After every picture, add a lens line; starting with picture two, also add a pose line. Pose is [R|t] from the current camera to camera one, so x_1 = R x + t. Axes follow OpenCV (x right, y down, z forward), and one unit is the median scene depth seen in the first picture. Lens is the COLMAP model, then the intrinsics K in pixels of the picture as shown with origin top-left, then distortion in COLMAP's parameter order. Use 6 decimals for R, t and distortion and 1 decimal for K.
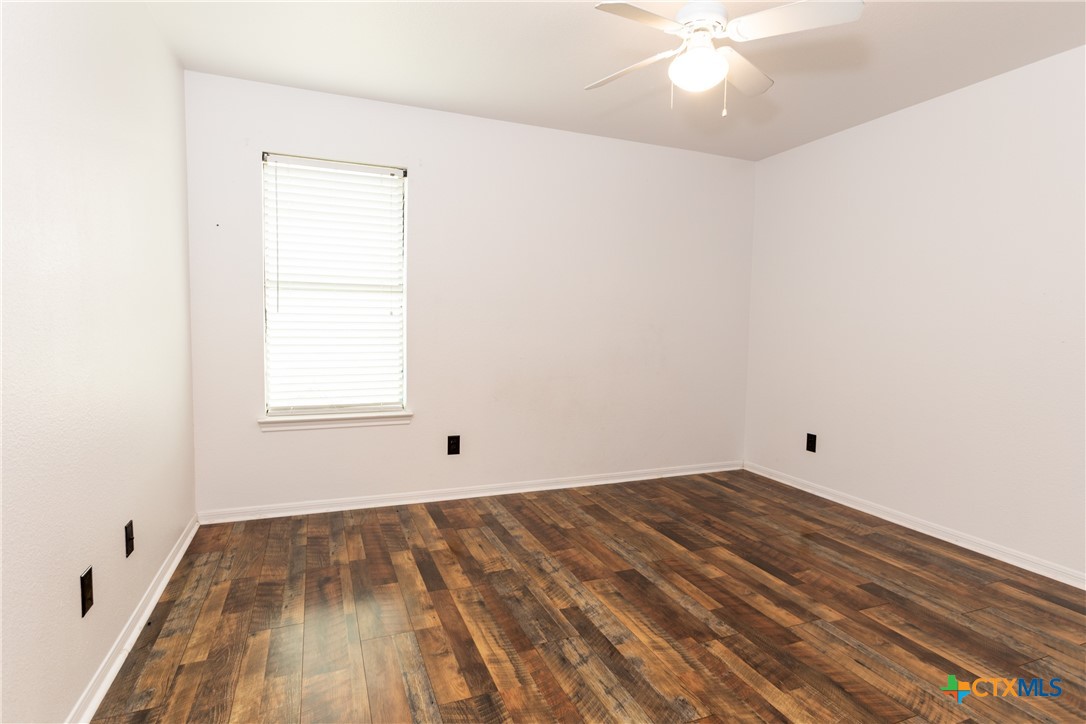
lens RADIAL K [[544.1, 0, 543.0], [0, 544.1, 362.0], [0, 0, 1]] dist [0.001645, 0.000980]
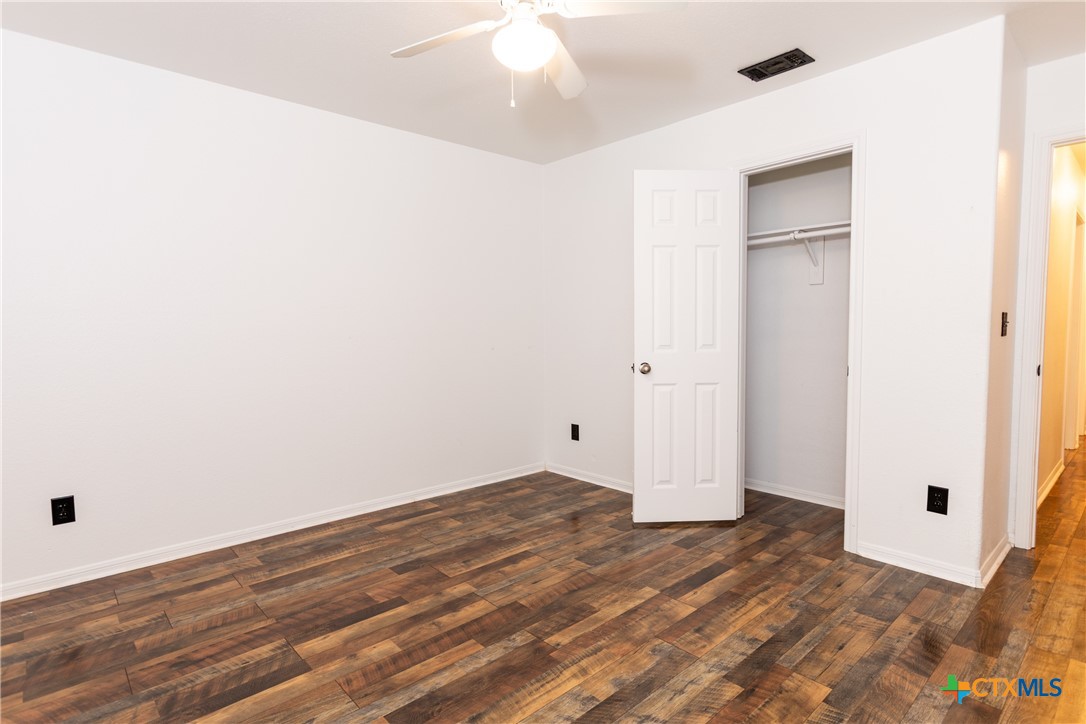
lens RADIAL K [[544.1, 0, 543.0], [0, 544.1, 362.0], [0, 0, 1]] dist [0.001645, 0.000980]
pose [[-0.322065, -0.076638, 0.943610, -0.482865], [0.072663, 0.991777, 0.105351, -0.092094], [-0.943925, 0.102495, -0.313848, 1.014250]]
